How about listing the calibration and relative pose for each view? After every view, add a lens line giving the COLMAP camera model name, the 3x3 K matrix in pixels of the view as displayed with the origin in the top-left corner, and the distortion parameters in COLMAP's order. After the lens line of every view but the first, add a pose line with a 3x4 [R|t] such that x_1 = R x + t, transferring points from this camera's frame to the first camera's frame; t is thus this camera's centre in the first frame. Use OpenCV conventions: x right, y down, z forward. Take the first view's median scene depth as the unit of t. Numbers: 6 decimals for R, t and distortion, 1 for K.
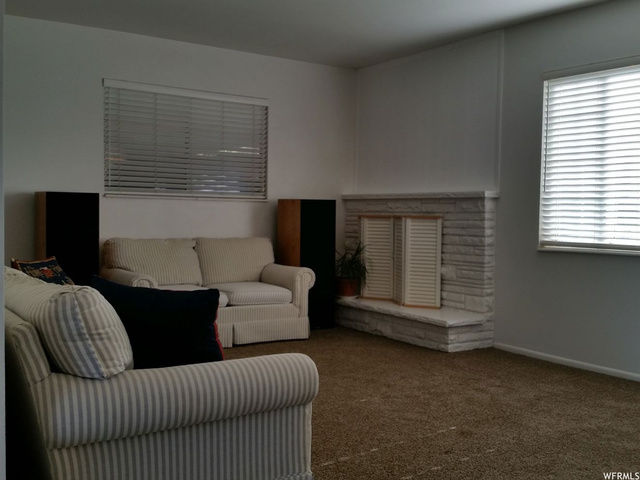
lens RADIAL K [[696.9, 0, 320.0], [0, 696.9, 240.0], [0, 0, 1]] dist [0.094440, -0.014200]
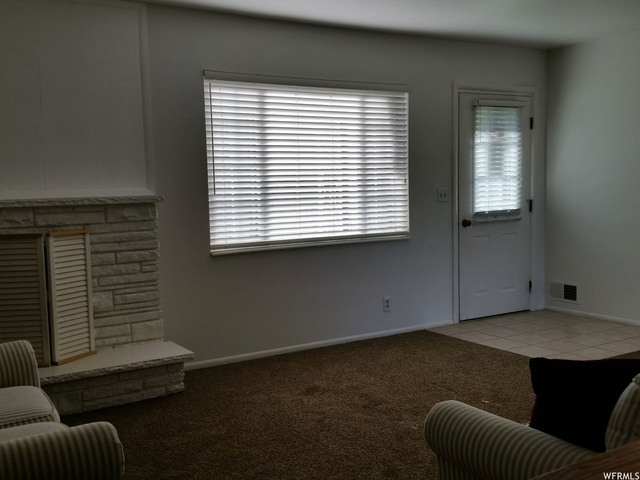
lens RADIAL K [[696.9, 0, 320.0], [0, 696.9, 240.0], [0, 0, 1]] dist [0.094440, -0.014200]
pose [[-0.002931, -0.091091, 0.995838, -0.596500], [0.065755, 0.993670, 0.091086, -0.077907], [-0.997831, 0.065748, 0.003077, 0.782792]]
